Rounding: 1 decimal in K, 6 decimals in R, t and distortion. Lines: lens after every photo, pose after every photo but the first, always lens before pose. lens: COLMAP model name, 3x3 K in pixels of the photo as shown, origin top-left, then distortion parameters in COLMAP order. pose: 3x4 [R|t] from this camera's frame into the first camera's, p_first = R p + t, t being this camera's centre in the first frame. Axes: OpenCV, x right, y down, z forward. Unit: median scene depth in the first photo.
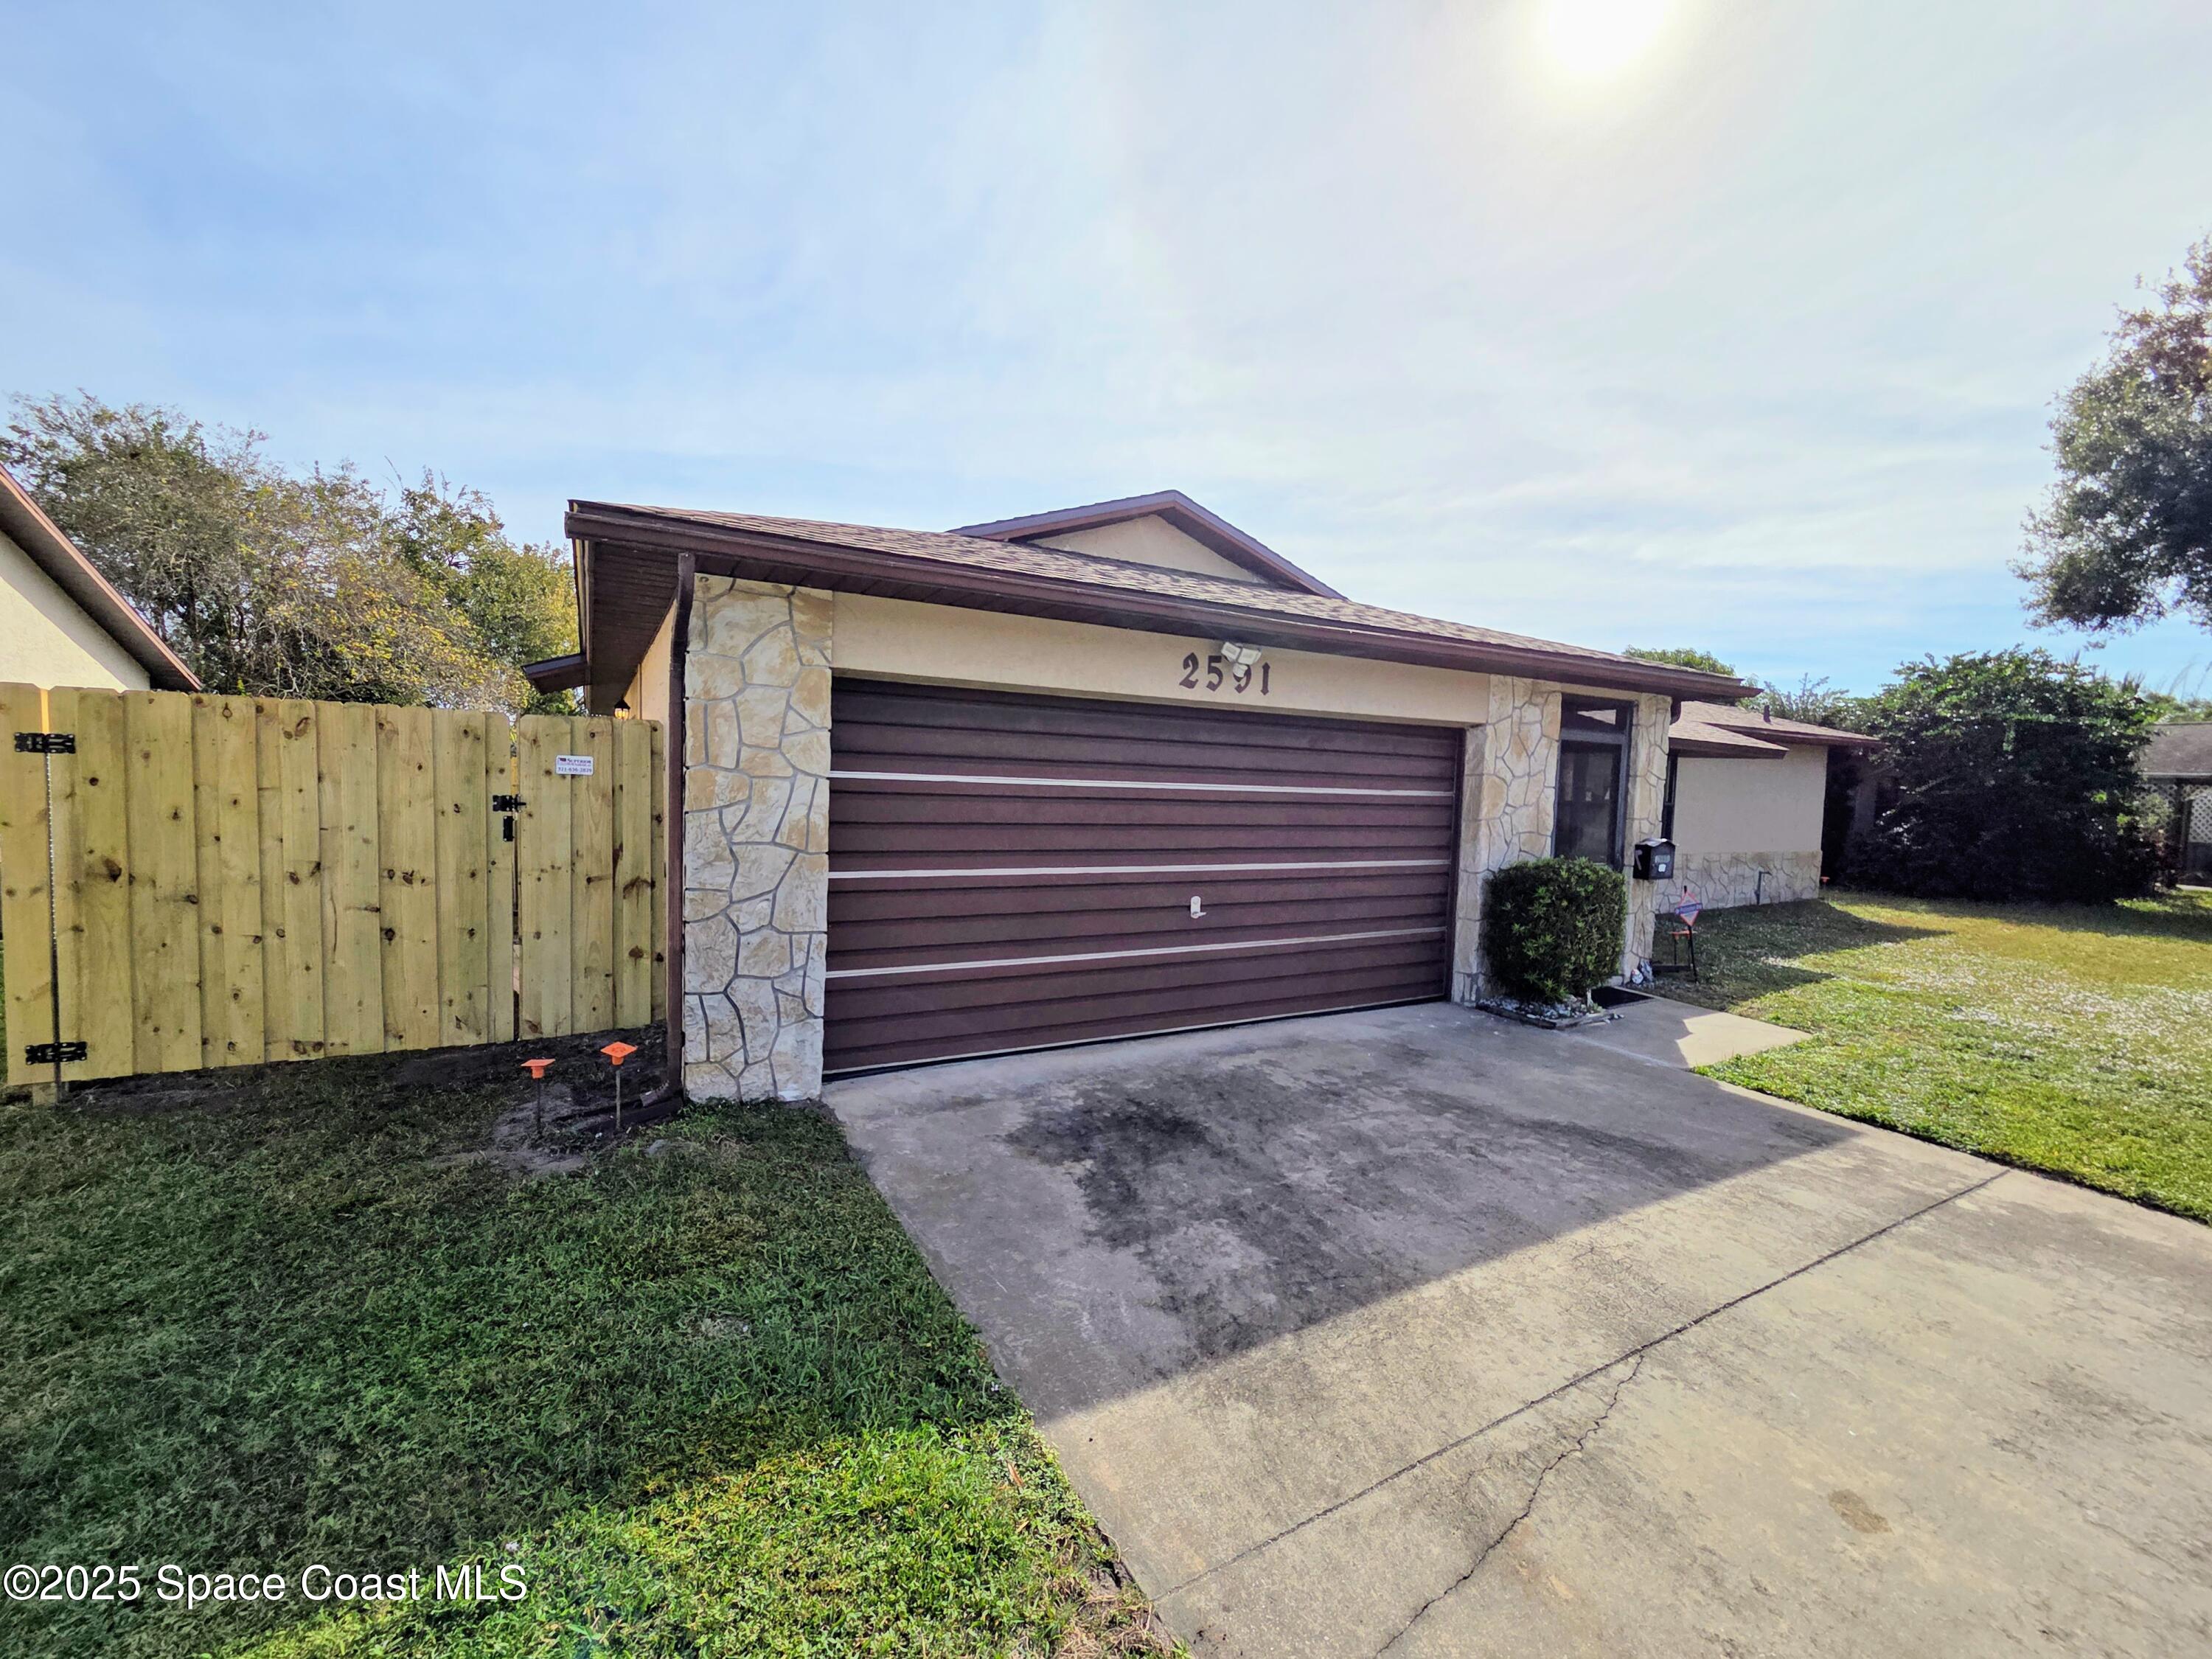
lens RADIAL K [[901.1, 0, 1096.7], [0, 901.1, 825.6], [0, 0, 1]] dist [0.002100, 0.000924]
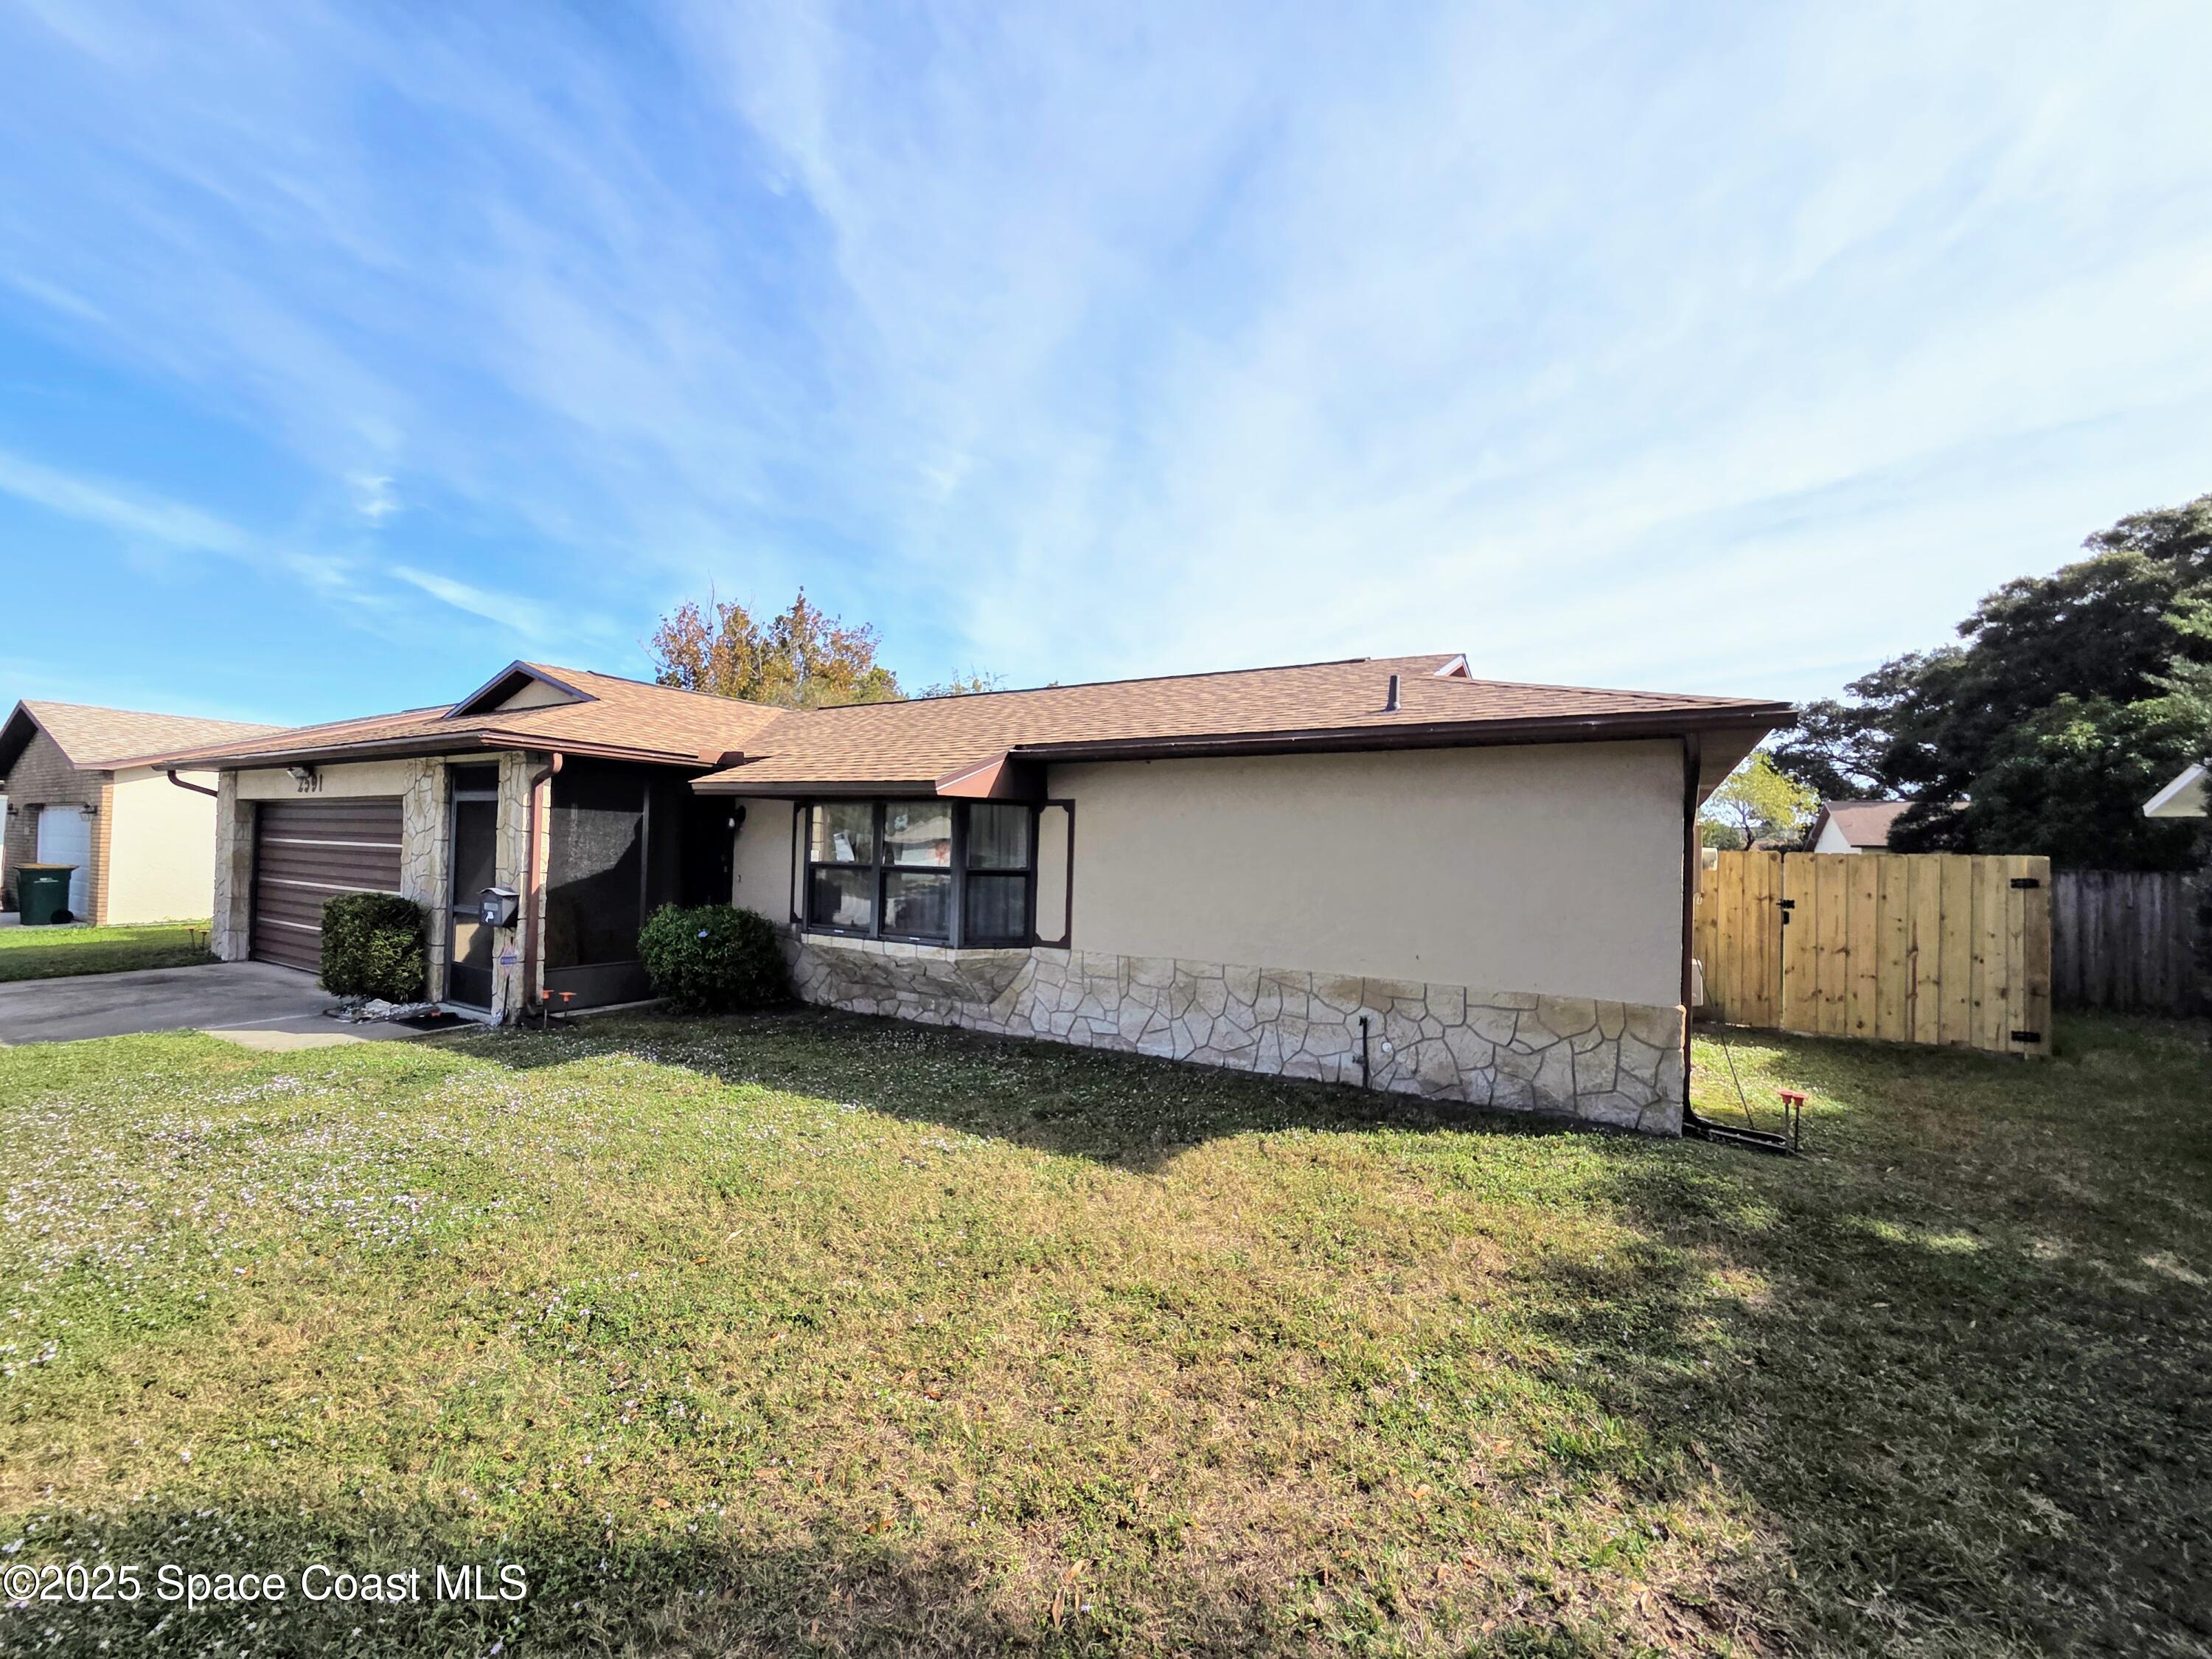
lens RADIAL K [[901.1, 0, 1106.2], [0, 901.1, 828.4], [0, 0, 1]] dist [0.002100, 0.000924]
pose [[0.494603, -0.038308, -0.868274, 2.595184], [-0.052500, 0.995887, -0.073845, -0.019673], [0.867532, 0.082108, 0.490558, 1.514031]]
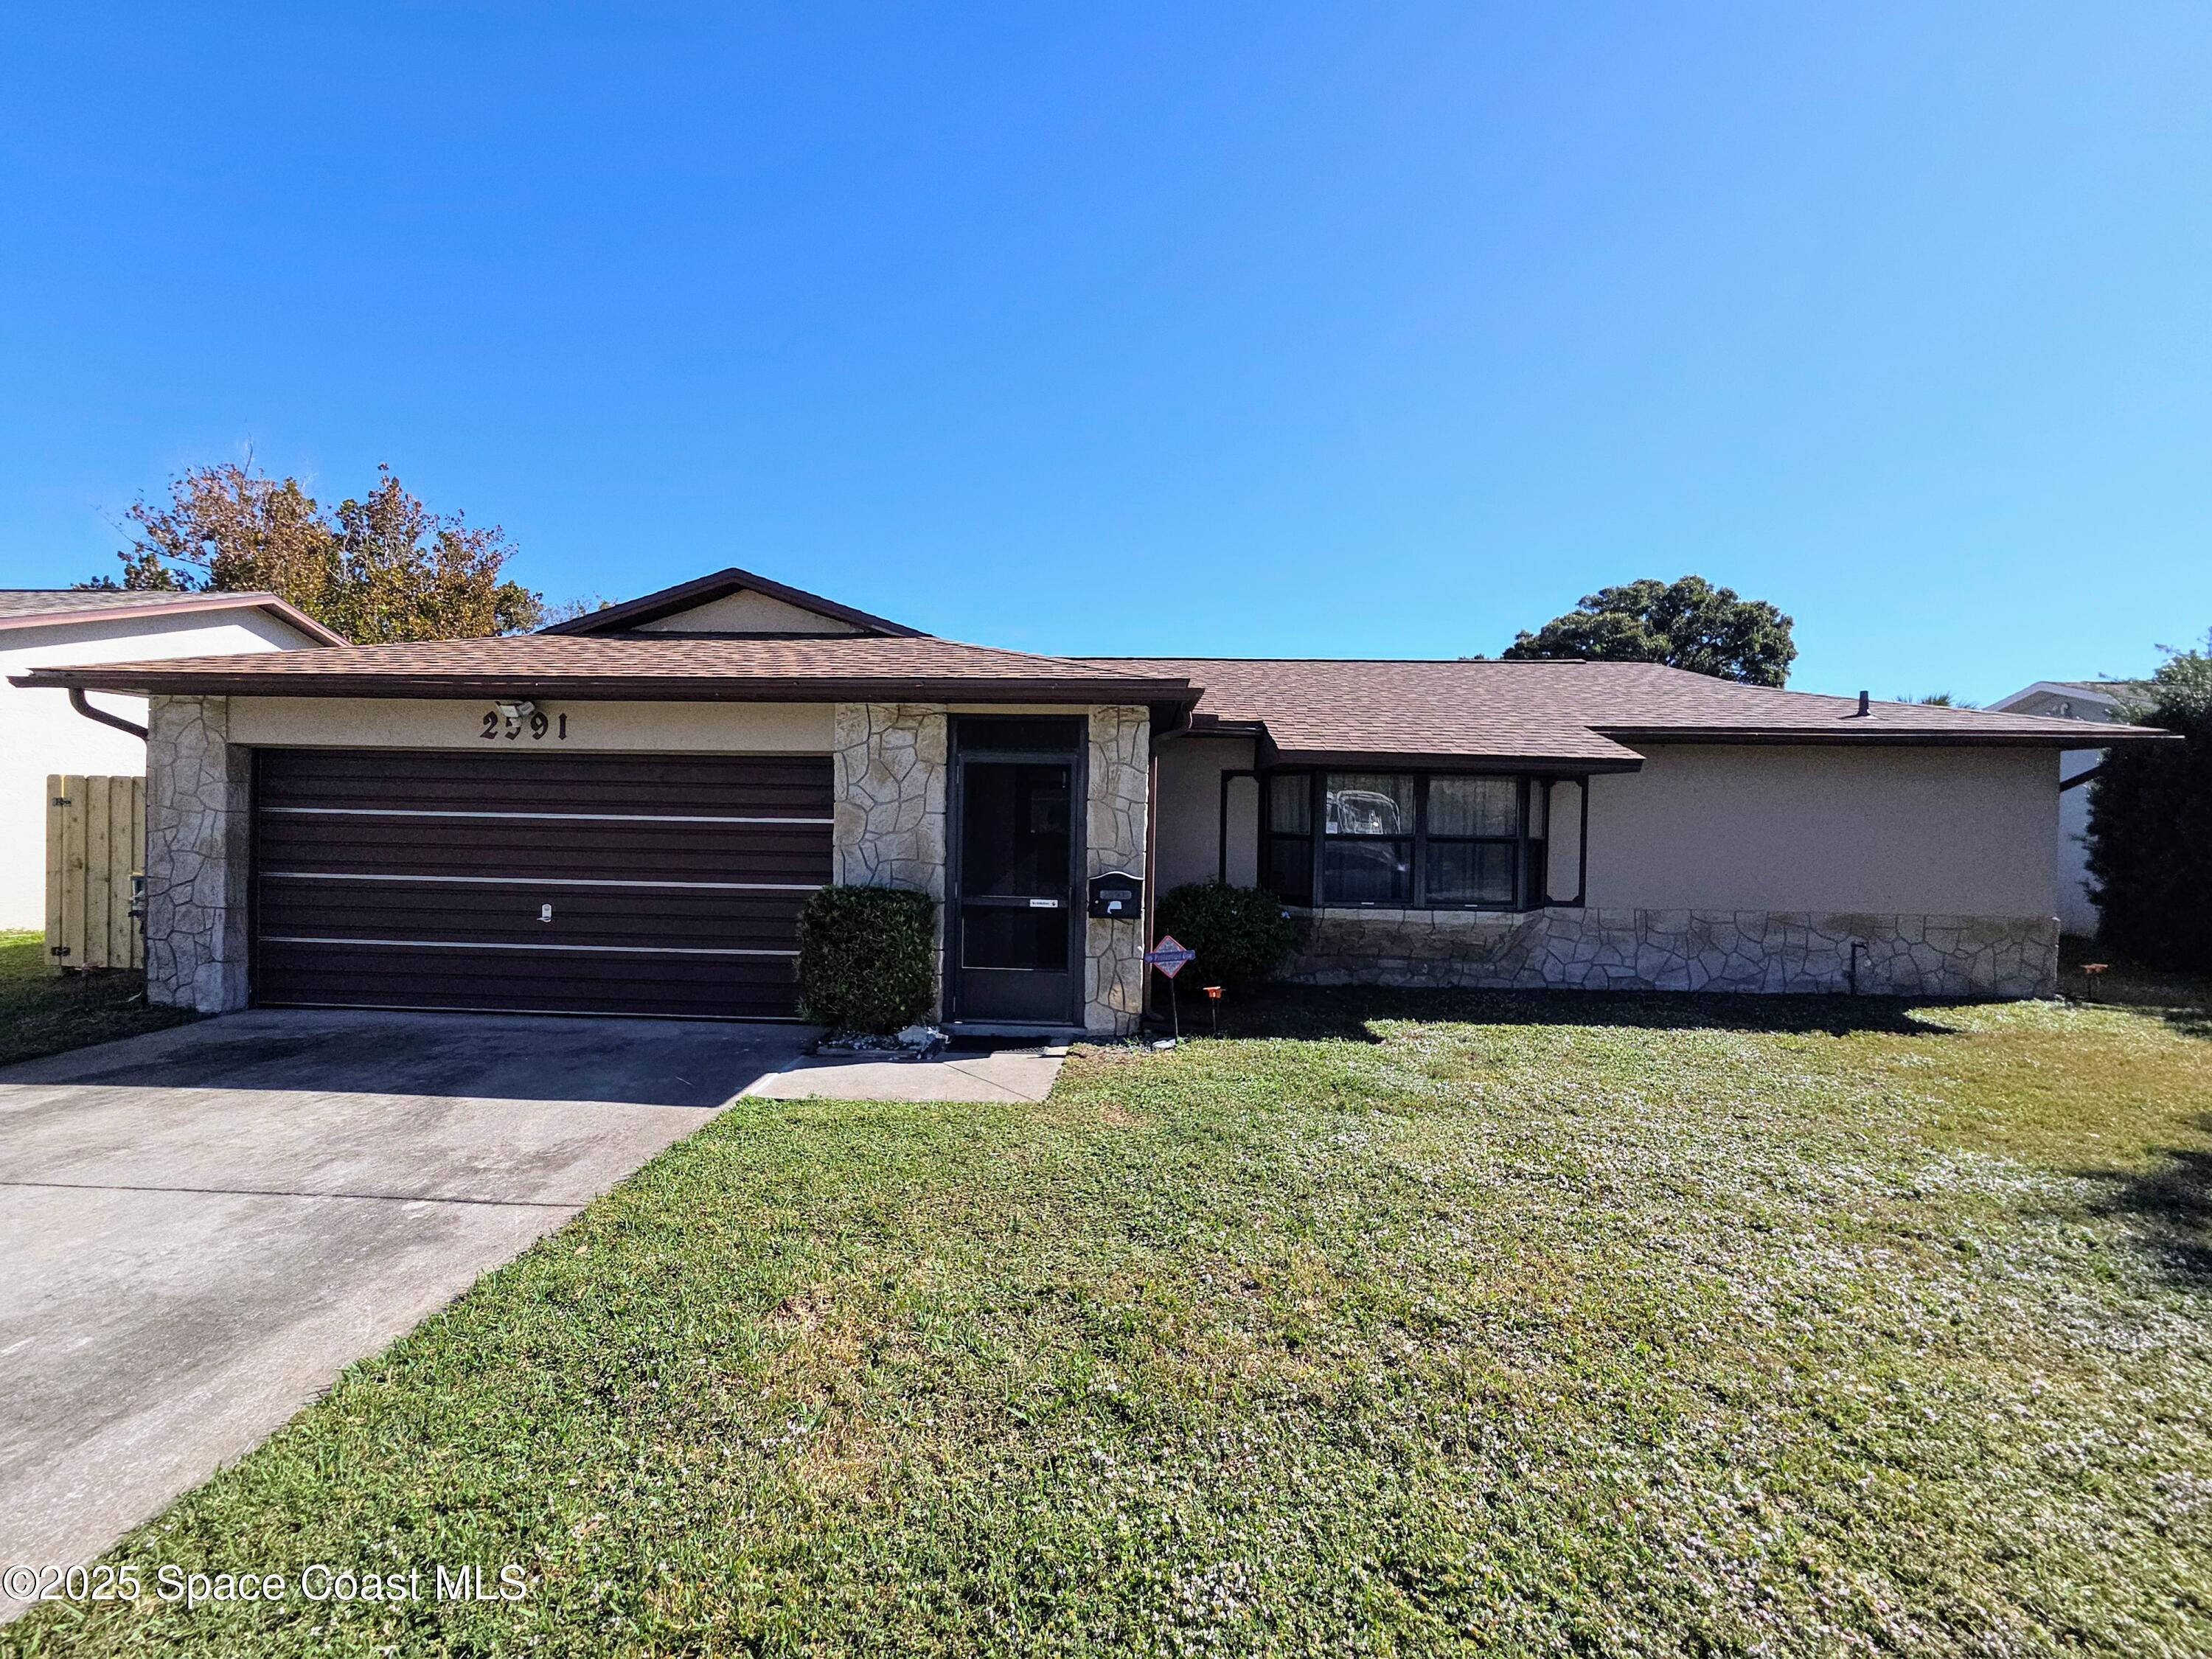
lens RADIAL K [[901.1, 0, 1086.2], [0, 901.1, 827.6], [0, 0, 1]] dist [0.002100, 0.000924]
pose [[0.848154, -0.012386, -0.529604, 1.457450], [-0.018218, 0.998453, -0.052528, 0.025515], [0.529436, 0.054200, 0.846617, 0.355228]]
